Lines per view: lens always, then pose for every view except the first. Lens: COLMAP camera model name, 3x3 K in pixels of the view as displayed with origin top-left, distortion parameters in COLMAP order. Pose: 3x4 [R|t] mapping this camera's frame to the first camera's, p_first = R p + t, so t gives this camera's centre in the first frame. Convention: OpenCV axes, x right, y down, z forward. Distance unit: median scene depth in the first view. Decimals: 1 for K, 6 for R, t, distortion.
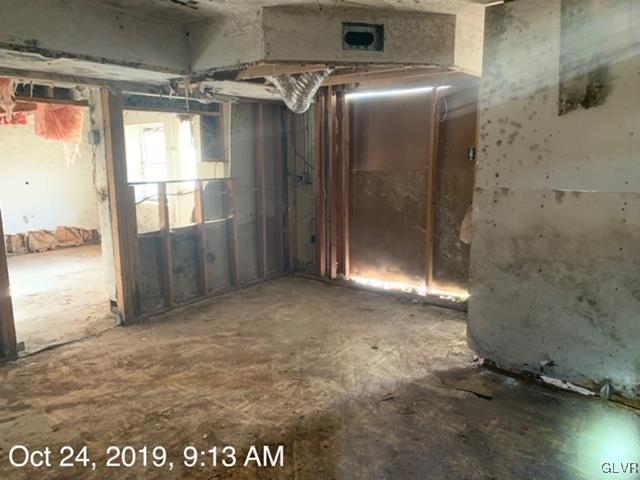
lens RADIAL K [[492.4, 0, 320.3], [0, 492.4, 240.8], [0, 0, 1]] dist [0.009159, 0.001522]
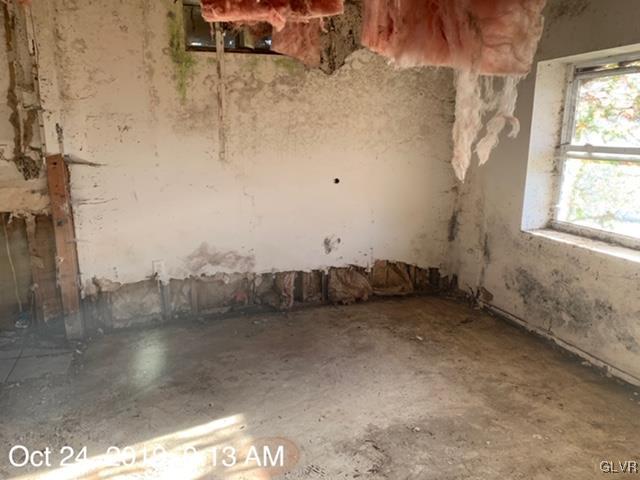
lens RADIAL K [[492.4, 0, 319.3], [0, 492.4, 240.4], [0, 0, 1]] dist [0.009159, 0.001522]
pose [[0.830849, 0.126977, -0.541818, -0.293216], [-0.103972, 0.991896, 0.073018, -0.085843], [0.546699, -0.004332, 0.837318, 0.511290]]
